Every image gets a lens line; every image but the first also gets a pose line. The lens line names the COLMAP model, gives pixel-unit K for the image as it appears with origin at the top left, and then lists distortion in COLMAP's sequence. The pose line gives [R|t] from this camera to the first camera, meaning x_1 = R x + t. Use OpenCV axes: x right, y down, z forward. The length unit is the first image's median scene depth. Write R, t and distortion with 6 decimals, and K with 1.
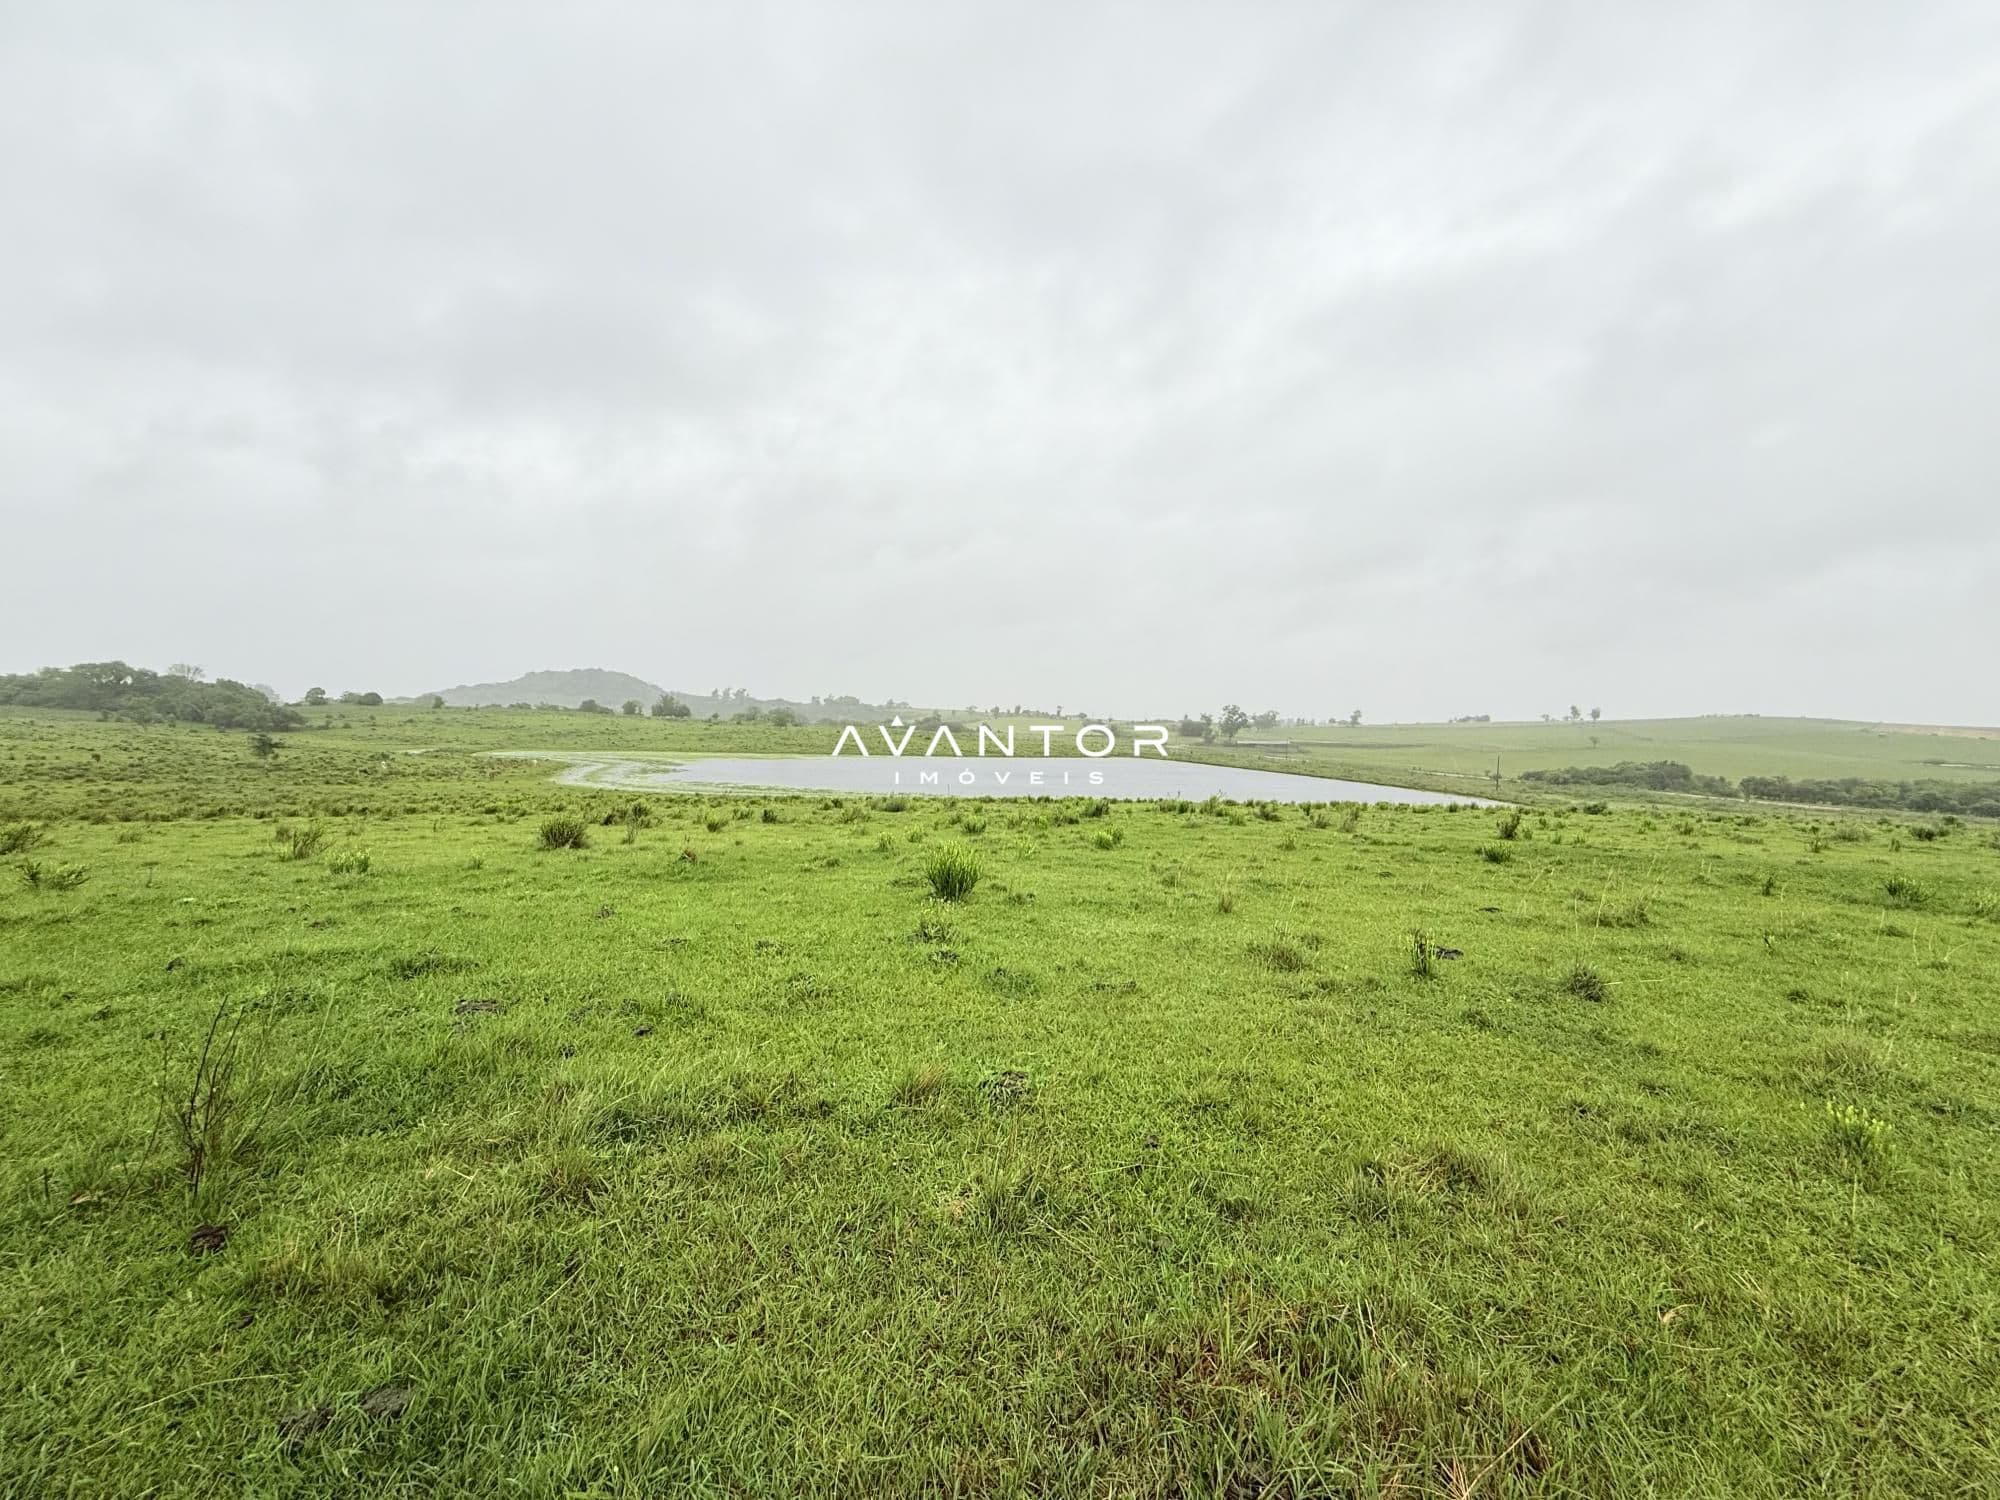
lens RADIAL K [[789.7, 0, 996.1], [0, 789.7, 750.6], [0, 0, 1]] dist [-0.001906, 0.000265]
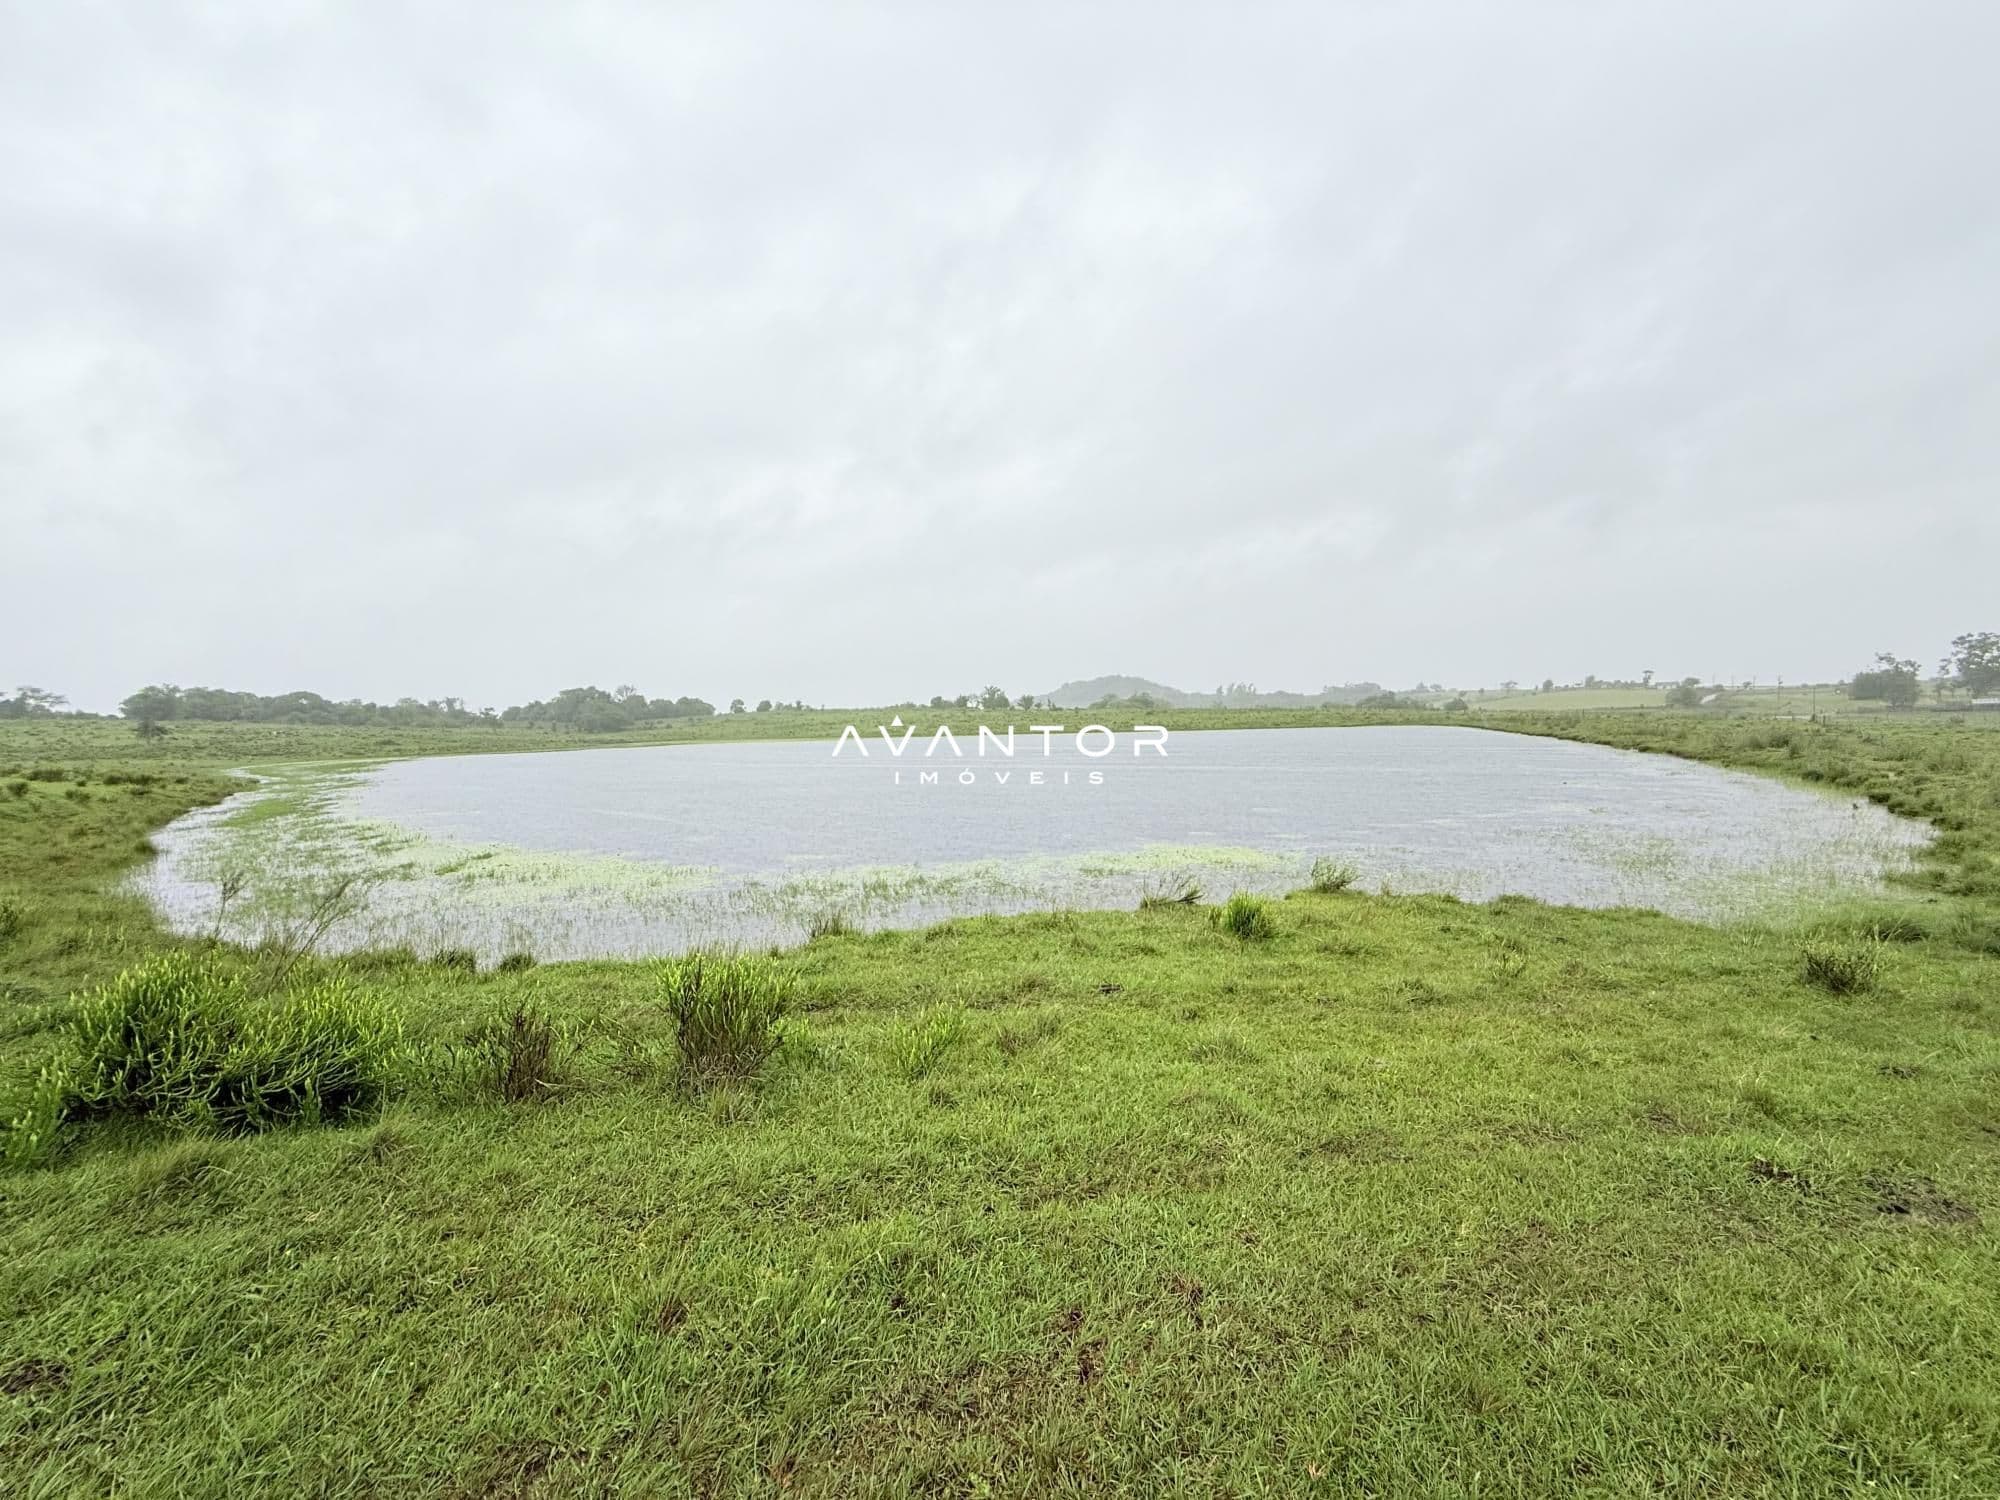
lens RADIAL K [[789.7, 0, 995.7], [0, 789.7, 749.1], [0, 0, 1]] dist [-0.001906, 0.000265]
pose [[0.759160, -0.022671, -0.650509, 0.266525], [0.019927, 0.999734, -0.011587, 0.021770], [0.650599, -0.004166, 0.759410, 0.342628]]
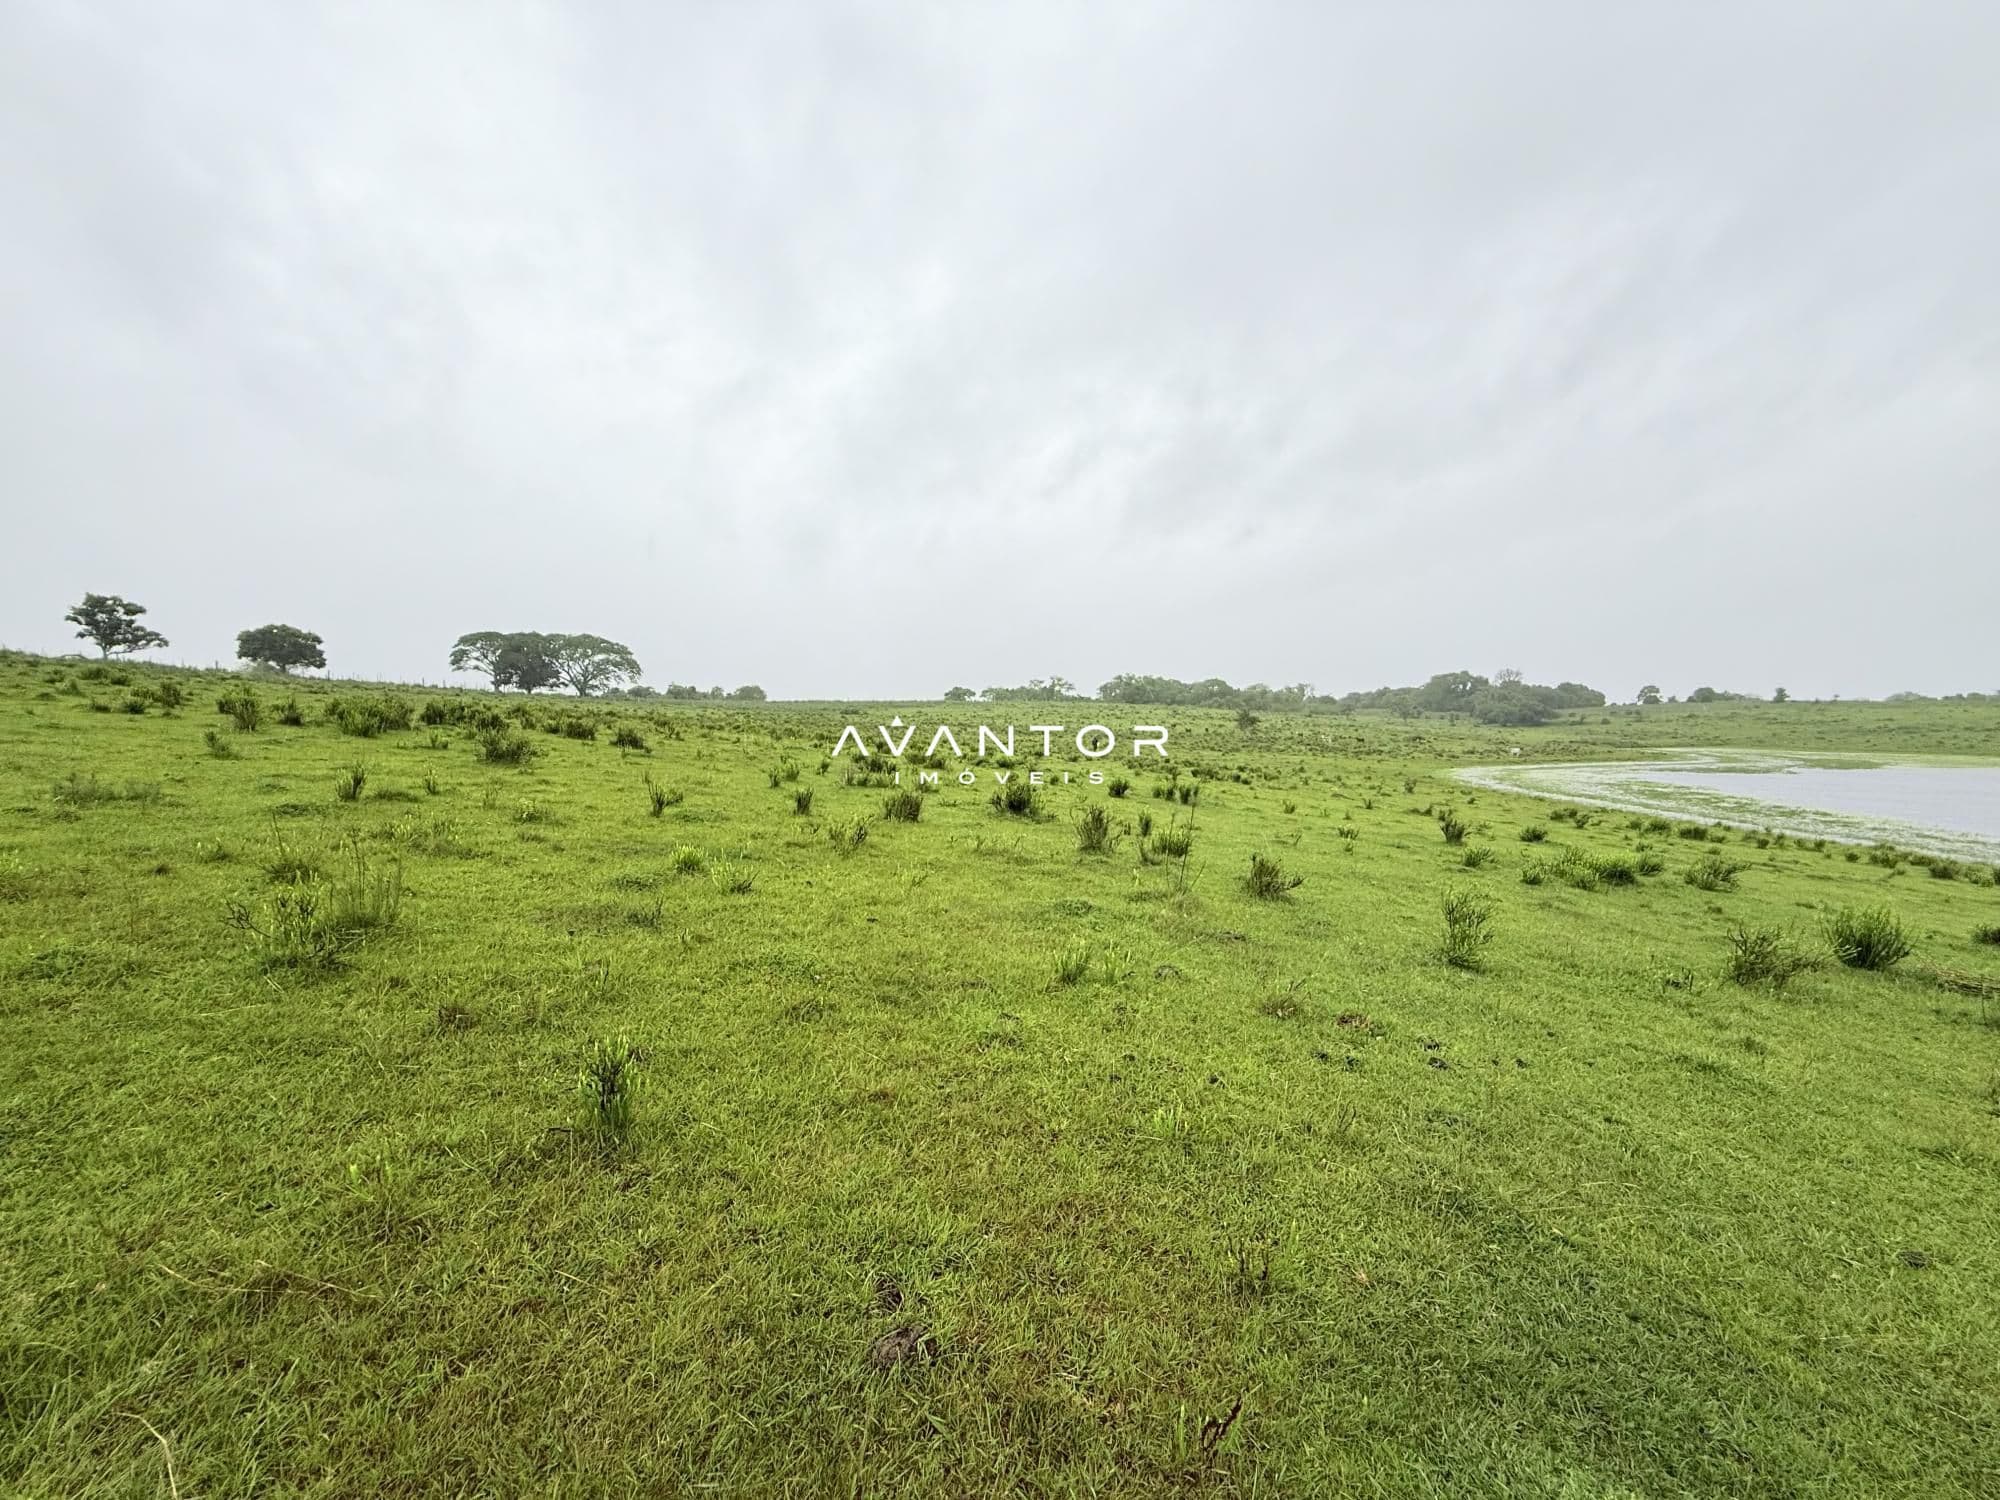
lens RADIAL K [[789.7, 0, 993.4], [0, 789.7, 760.6], [0, 0, 1]] dist [-0.001906, 0.000265]
pose [[0.005632, 0.034271, -0.999397, 0.078642], [-0.041848, 0.998545, 0.034006, 0.010733], [0.999108, 0.041631, 0.007058, 0.230993]]
